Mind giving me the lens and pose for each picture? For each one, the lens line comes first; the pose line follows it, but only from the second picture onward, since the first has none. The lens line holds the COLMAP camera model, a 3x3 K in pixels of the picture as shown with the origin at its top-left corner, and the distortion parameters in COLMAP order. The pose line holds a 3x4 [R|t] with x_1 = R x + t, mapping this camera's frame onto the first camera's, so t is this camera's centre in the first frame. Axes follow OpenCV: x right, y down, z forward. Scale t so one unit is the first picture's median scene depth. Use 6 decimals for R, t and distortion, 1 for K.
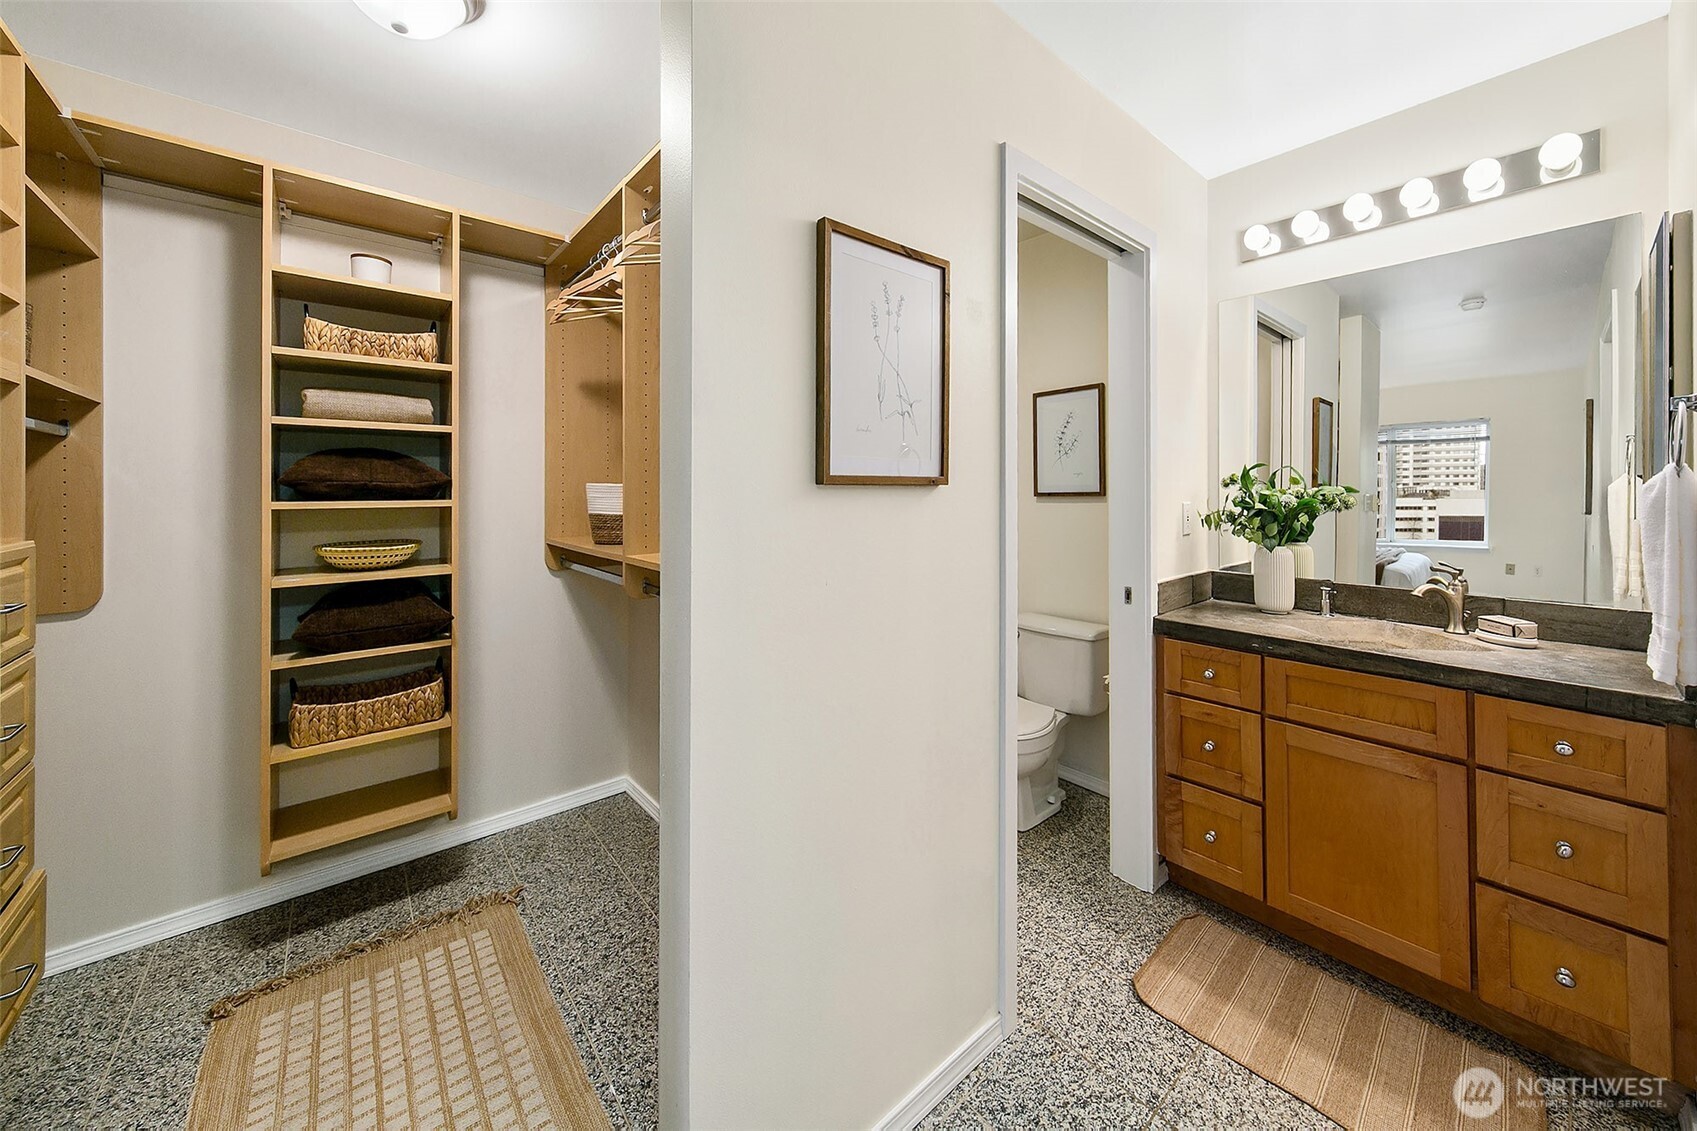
lens RADIAL K [[603.1, 0, 834.2], [0, 603.1, 482.1], [0, 0, 1]] dist [0.003489, -0.000030]
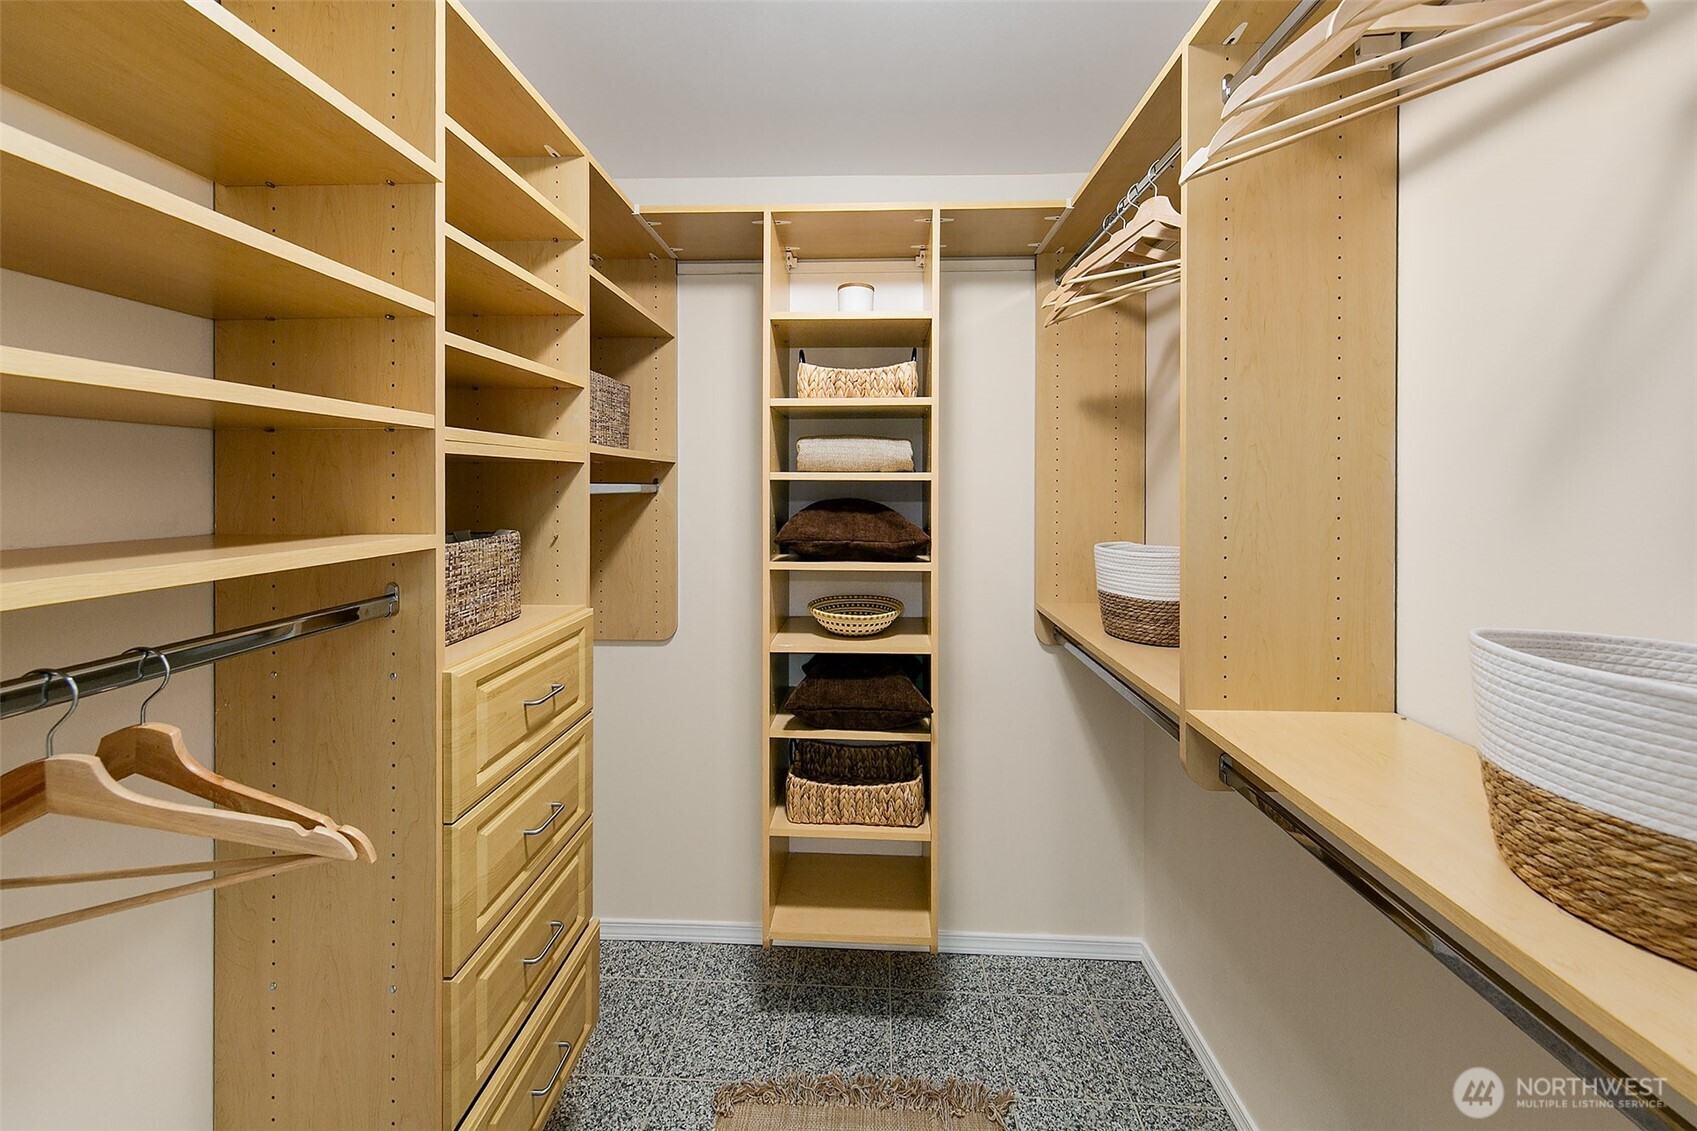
lens RADIAL K [[603.1, 0, 843.5], [0, 603.1, 487.6], [0, 0, 1]] dist [0.003489, -0.000030]
pose [[0.743244, -0.000364, -0.669020, -0.184878], [-0.000271, 1.000000, -0.000845, -0.074848], [0.669021, 0.000810, 0.743243, 0.330847]]
